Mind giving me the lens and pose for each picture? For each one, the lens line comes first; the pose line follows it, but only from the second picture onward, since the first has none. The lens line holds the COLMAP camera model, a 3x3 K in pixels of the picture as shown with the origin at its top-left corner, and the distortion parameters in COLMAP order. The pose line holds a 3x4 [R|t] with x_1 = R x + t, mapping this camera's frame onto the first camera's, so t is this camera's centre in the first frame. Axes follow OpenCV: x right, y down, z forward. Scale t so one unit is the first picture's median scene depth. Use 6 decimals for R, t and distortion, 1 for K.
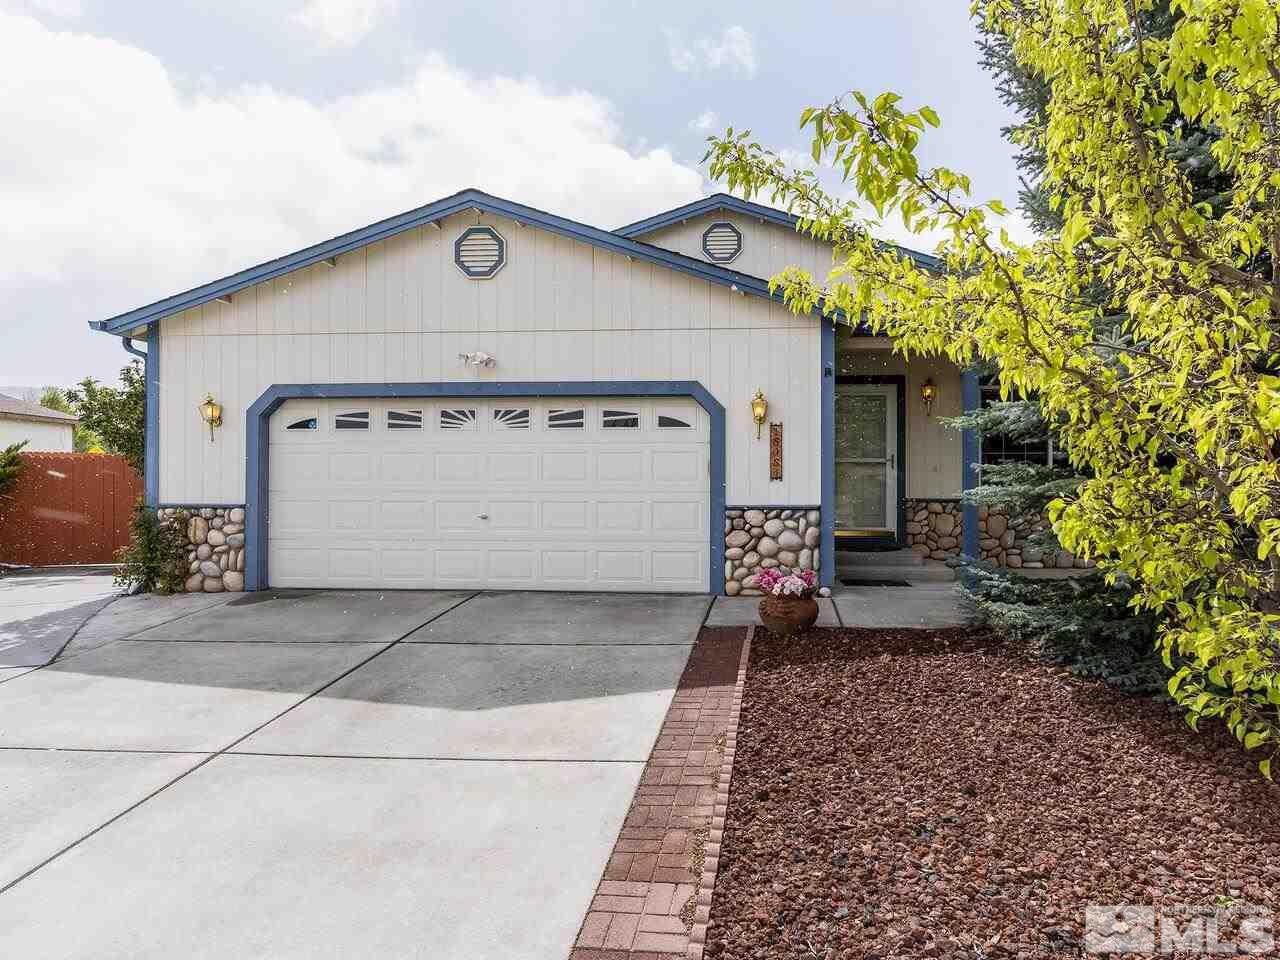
lens RADIAL K [[730.5, 0, 640.0], [0, 730.5, 480.0], [0, 0, 1]] dist [0.001326, 0.000083]
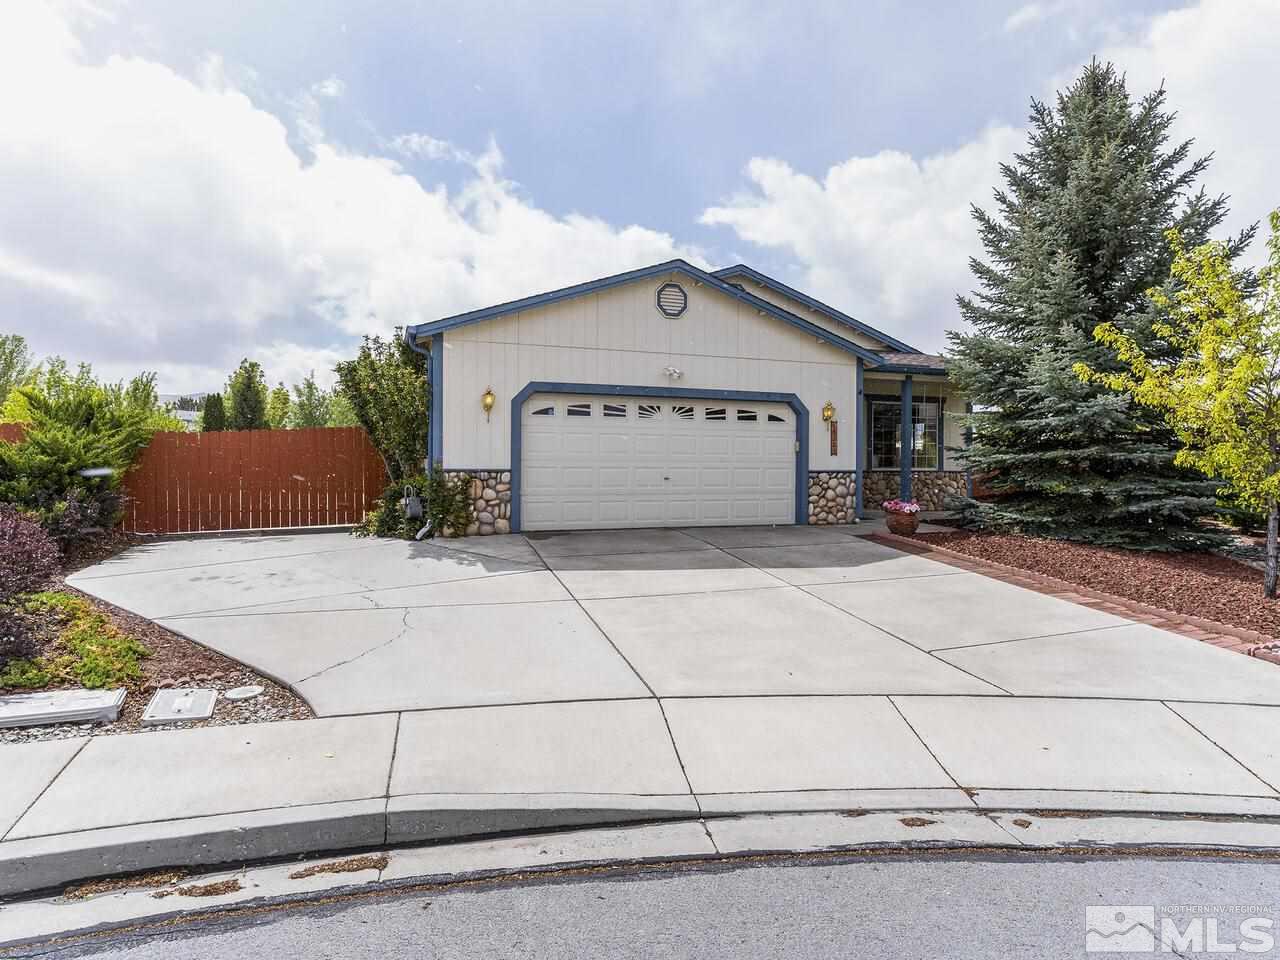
lens RADIAL K [[730.5, 0, 640.0], [0, 730.5, 480.0], [0, 0, 1]] dist [0.001326, 0.000083]
pose [[0.909252, -0.003824, 0.416230, -0.888178], [-0.002892, 0.999876, 0.015504, 0.031478], [-0.416237, -0.015301, 0.909127, -0.329343]]
